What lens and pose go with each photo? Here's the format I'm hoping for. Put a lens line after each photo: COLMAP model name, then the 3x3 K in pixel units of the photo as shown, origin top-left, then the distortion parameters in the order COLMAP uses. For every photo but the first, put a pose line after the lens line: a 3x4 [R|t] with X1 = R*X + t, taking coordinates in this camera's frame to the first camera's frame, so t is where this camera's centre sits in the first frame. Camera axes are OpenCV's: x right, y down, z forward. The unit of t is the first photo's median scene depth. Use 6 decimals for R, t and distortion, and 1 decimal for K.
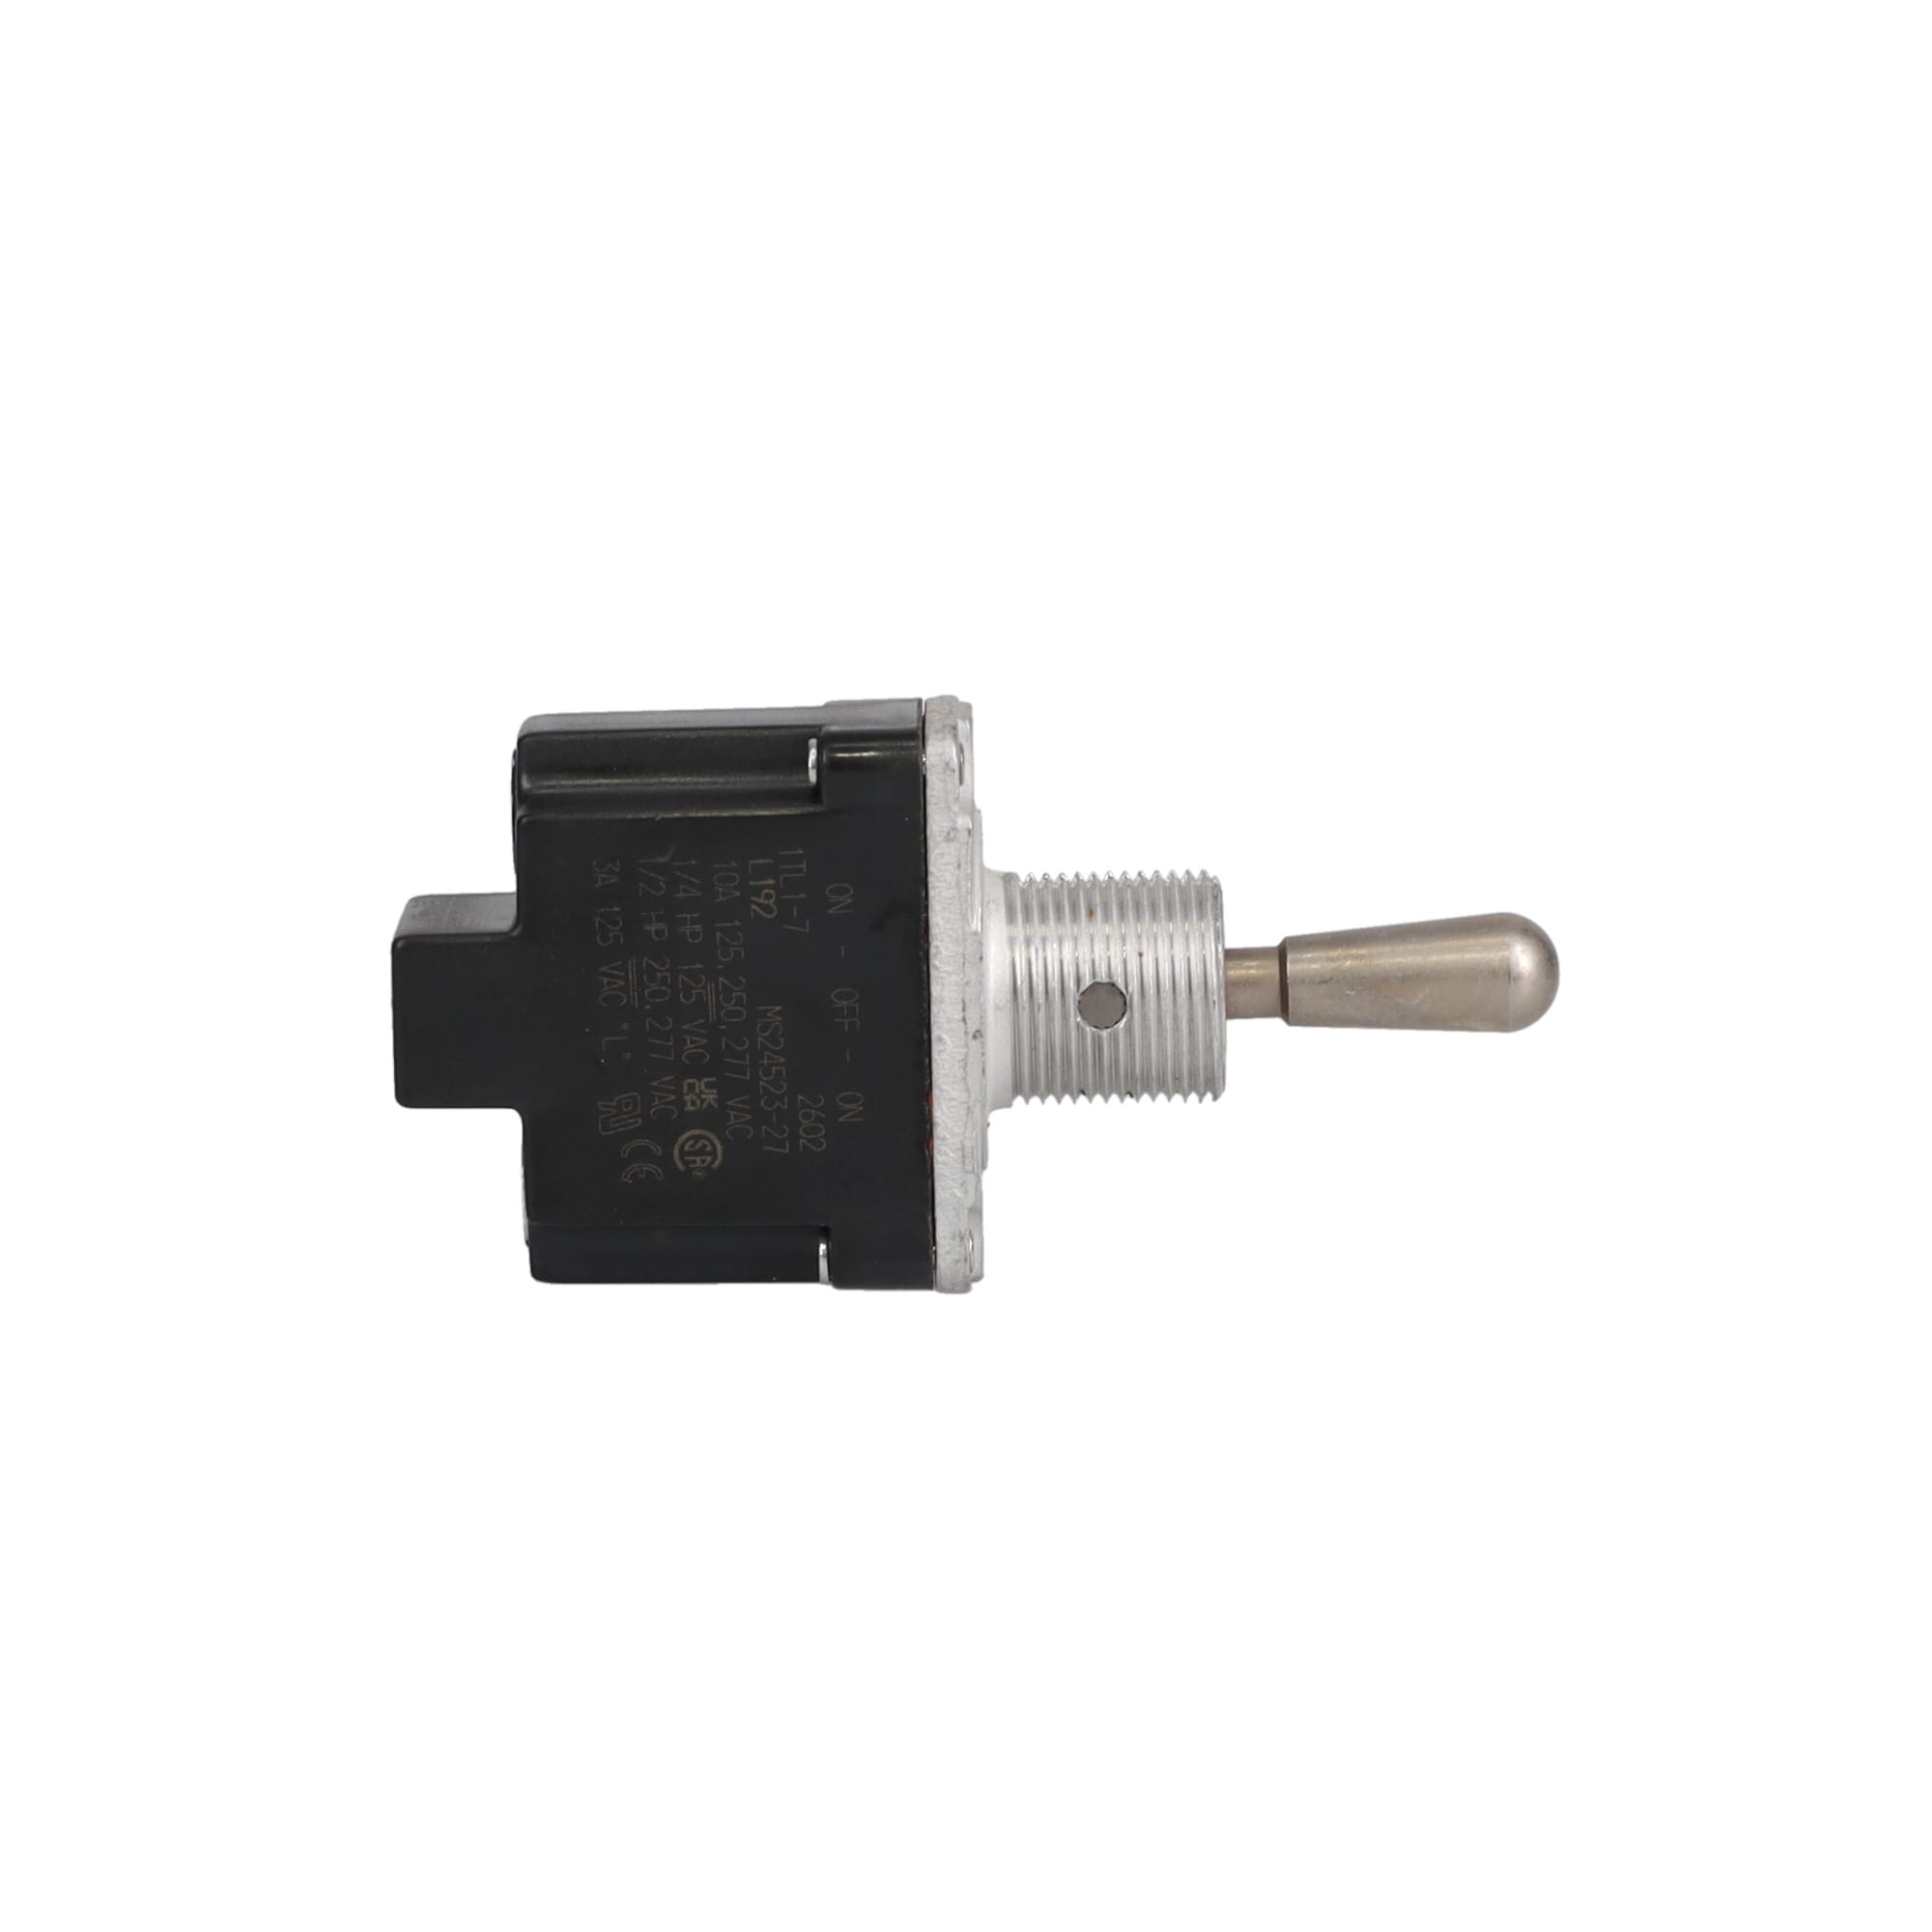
lens RADIAL K [[10337.3, 0, 966.0], [0, 10337.3, 966.0], [0, 0, 1]] dist [0.203805, 0.850374]
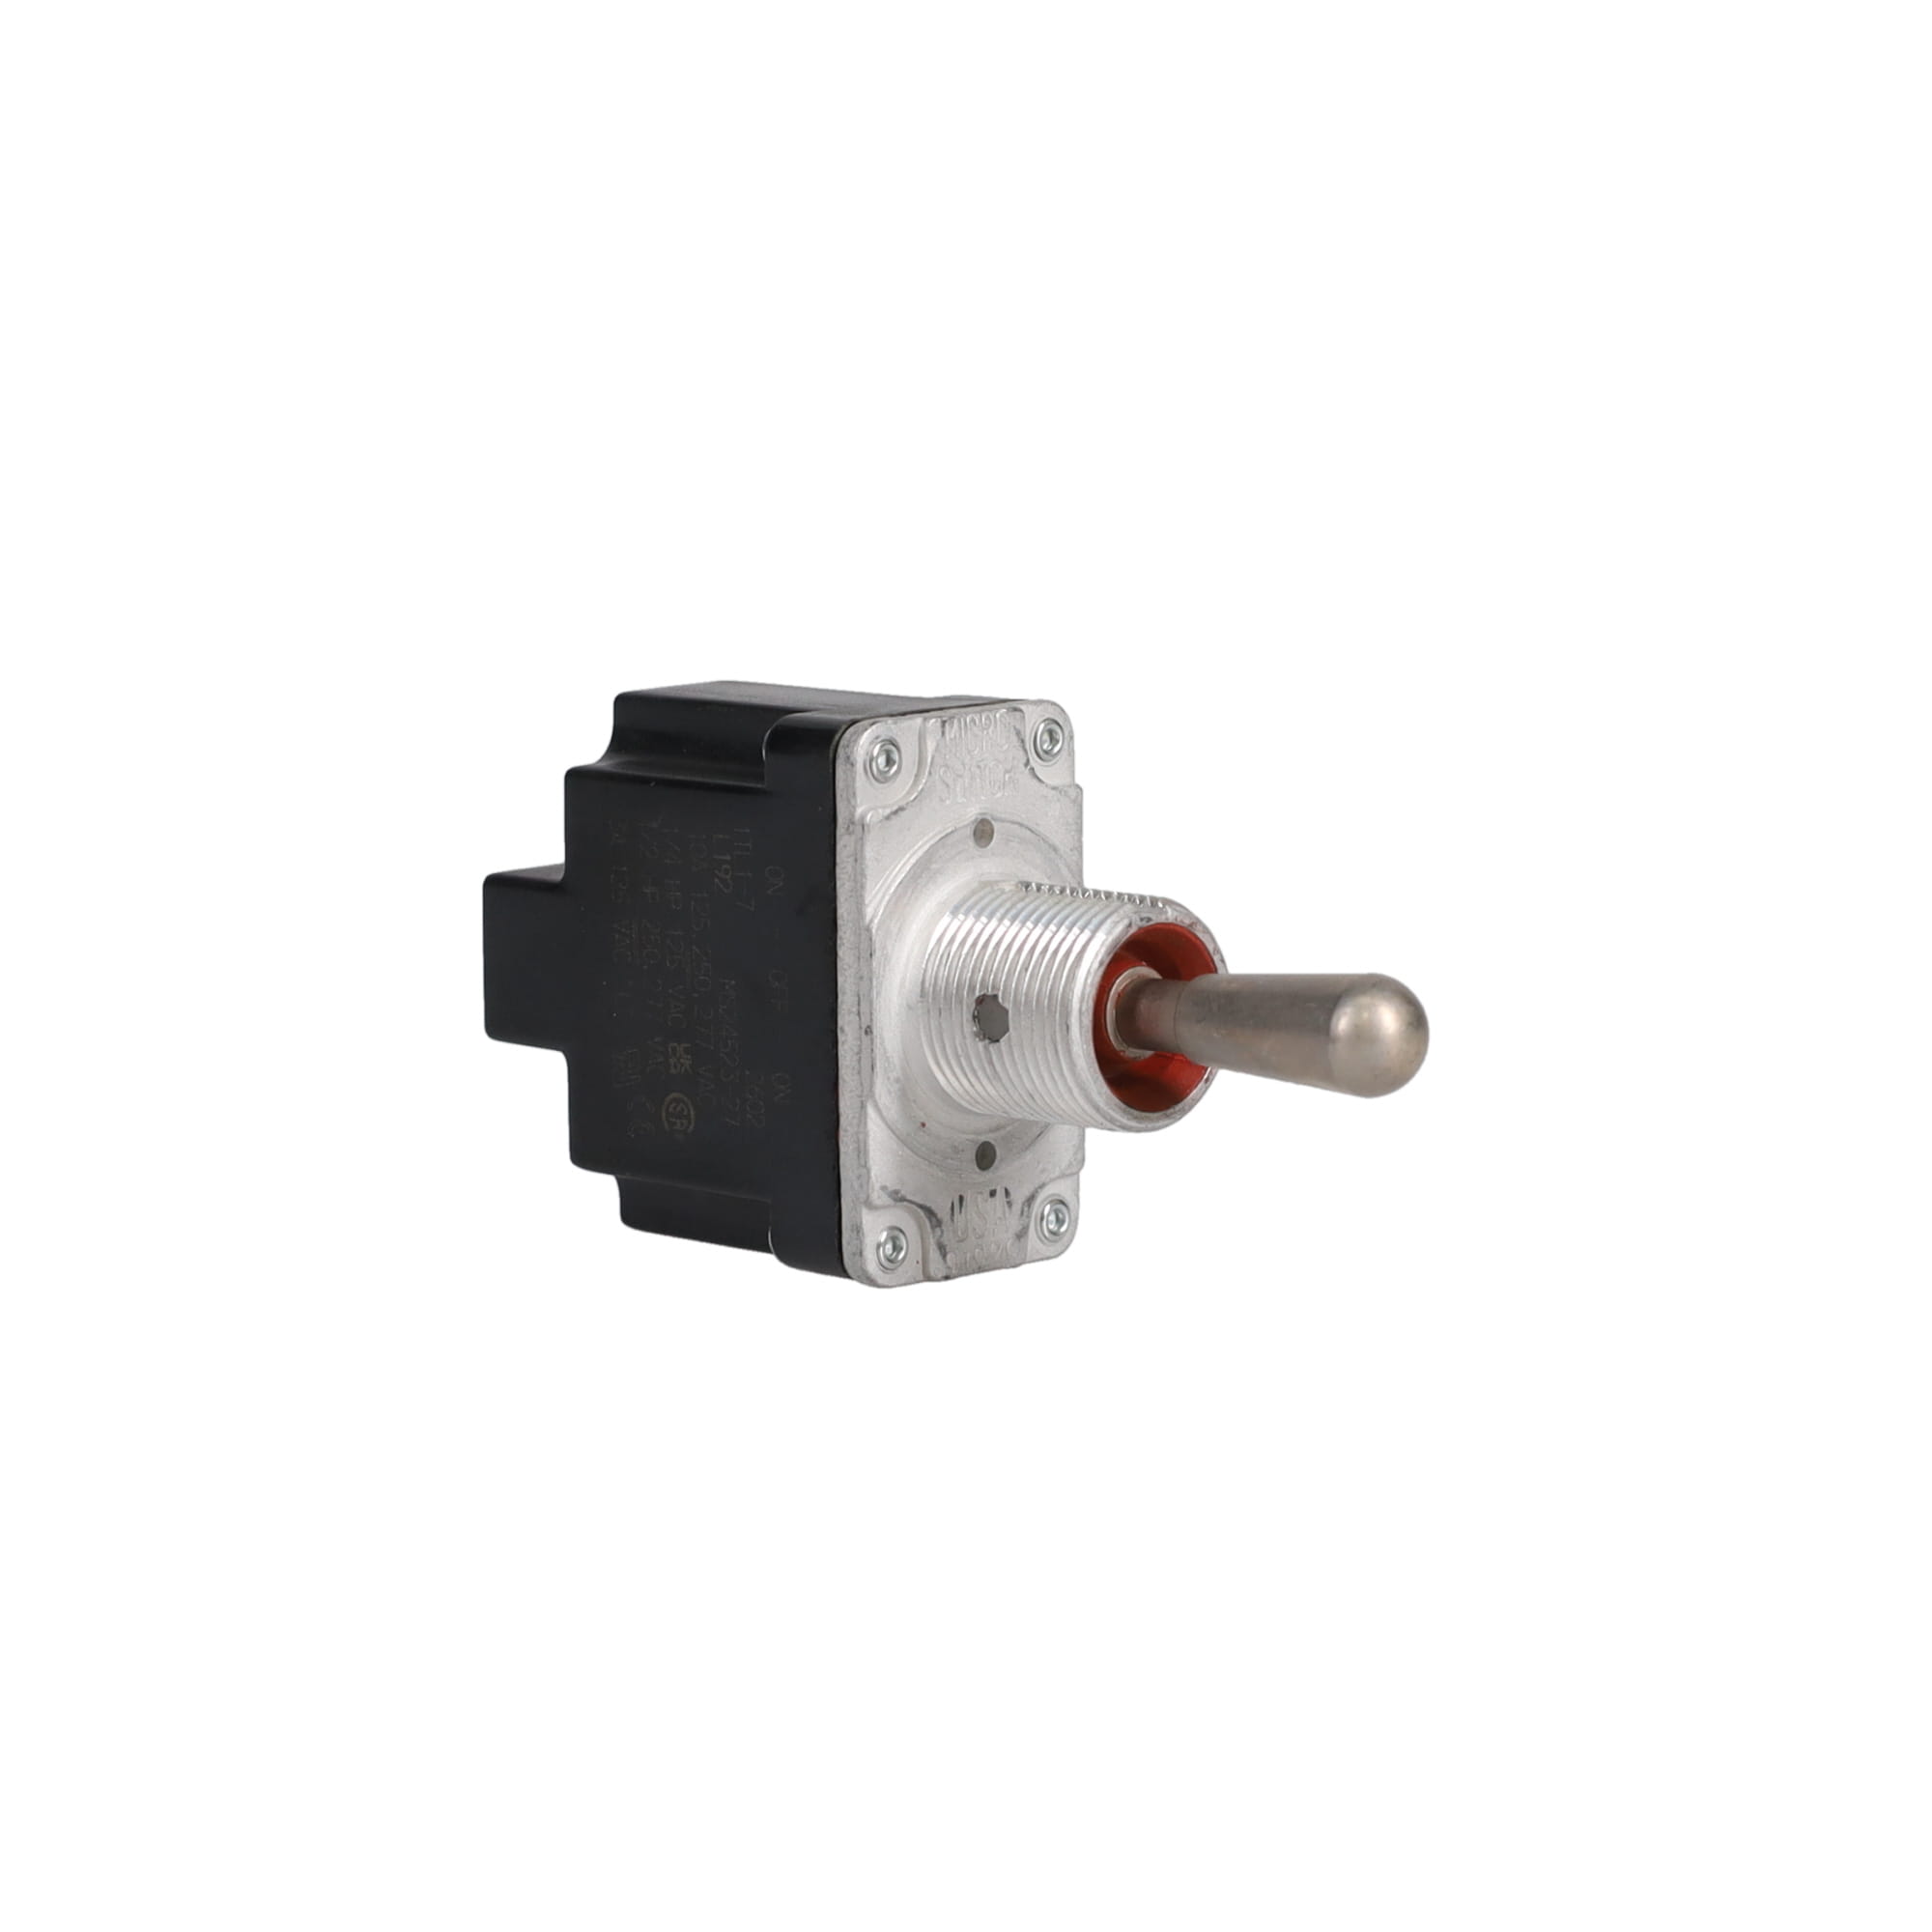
lens RADIAL K [[10337.3, 0, 966.0], [0, 10337.3, 966.0], [0, 0, 1]] dist [0.203805, 0.850374]
pose [[0.697373, 0.105951, -0.708834, 0.717777], [-0.112448, 0.992939, 0.037787, -0.038478], [0.707832, 0.053355, 0.704363, 0.300068]]
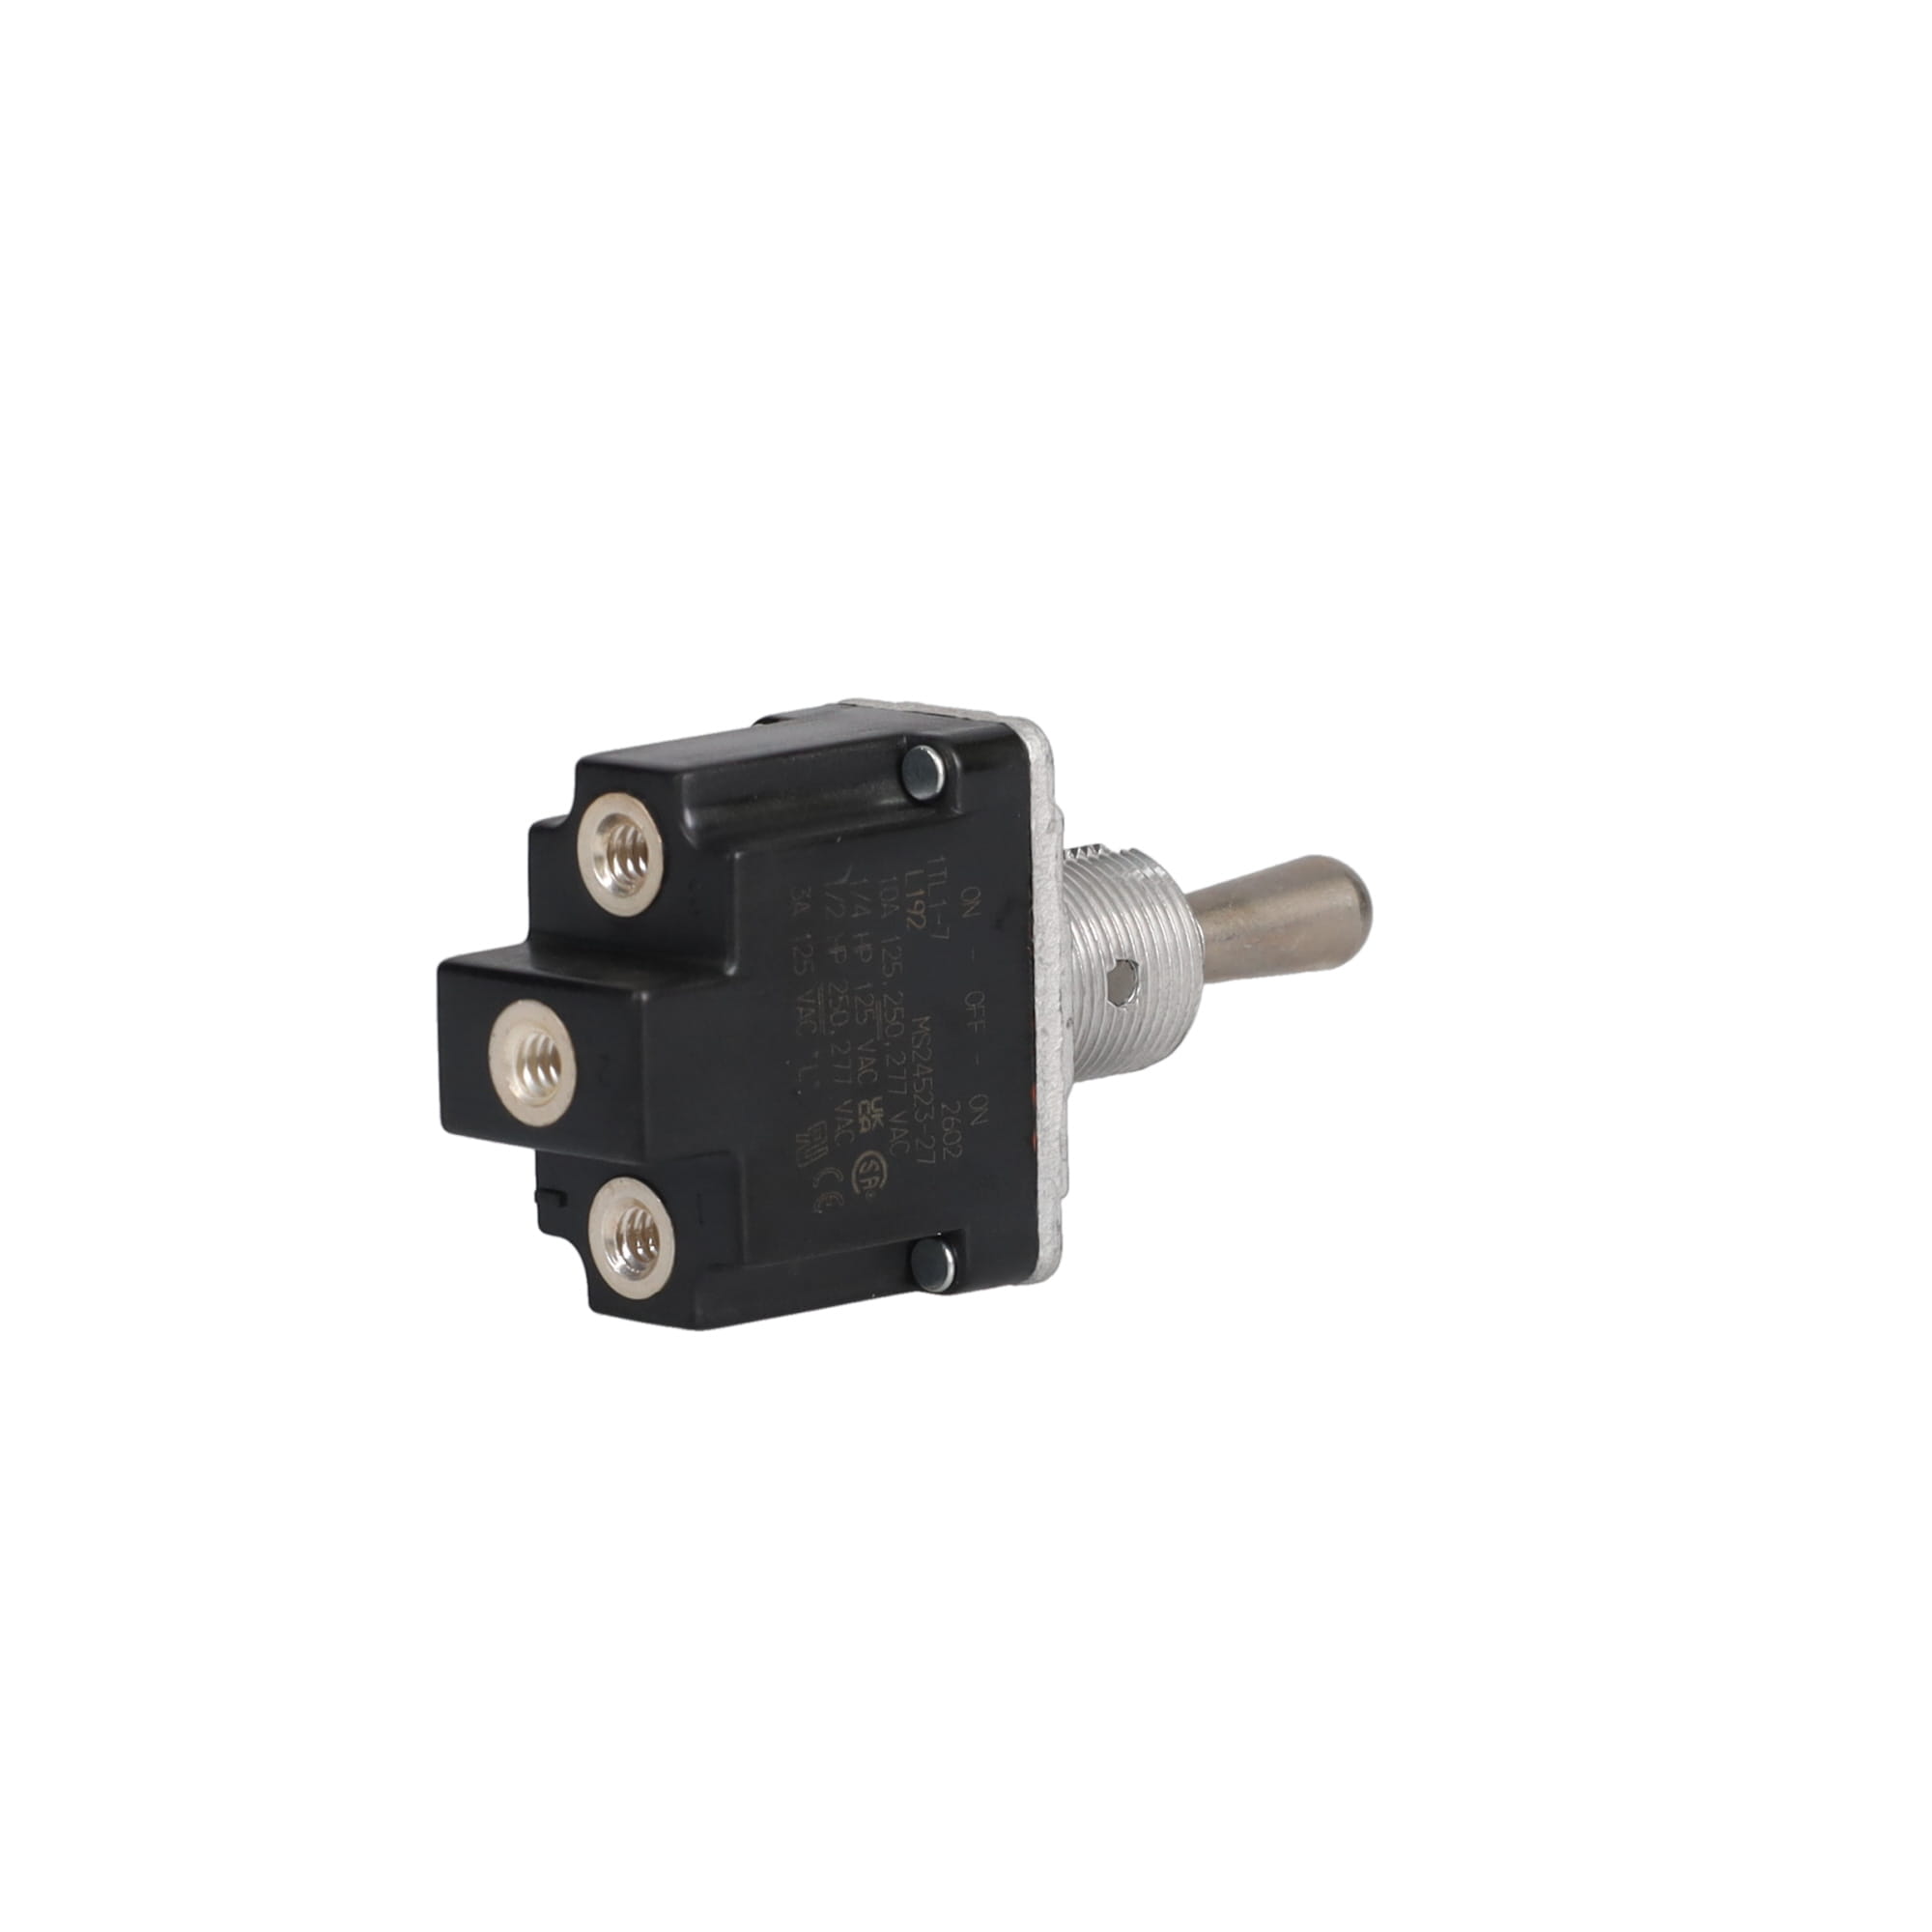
lens RADIAL K [[10337.3, 0, 966.0], [0, 10337.3, 966.0], [0, 0, 1]] dist [0.203805, 0.850374]
pose [[0.719048, -0.109991, 0.686201, -0.695841], [0.109816, 0.992974, 0.044091, -0.044279], [-0.686229, 0.043653, 0.726075, 0.276226]]
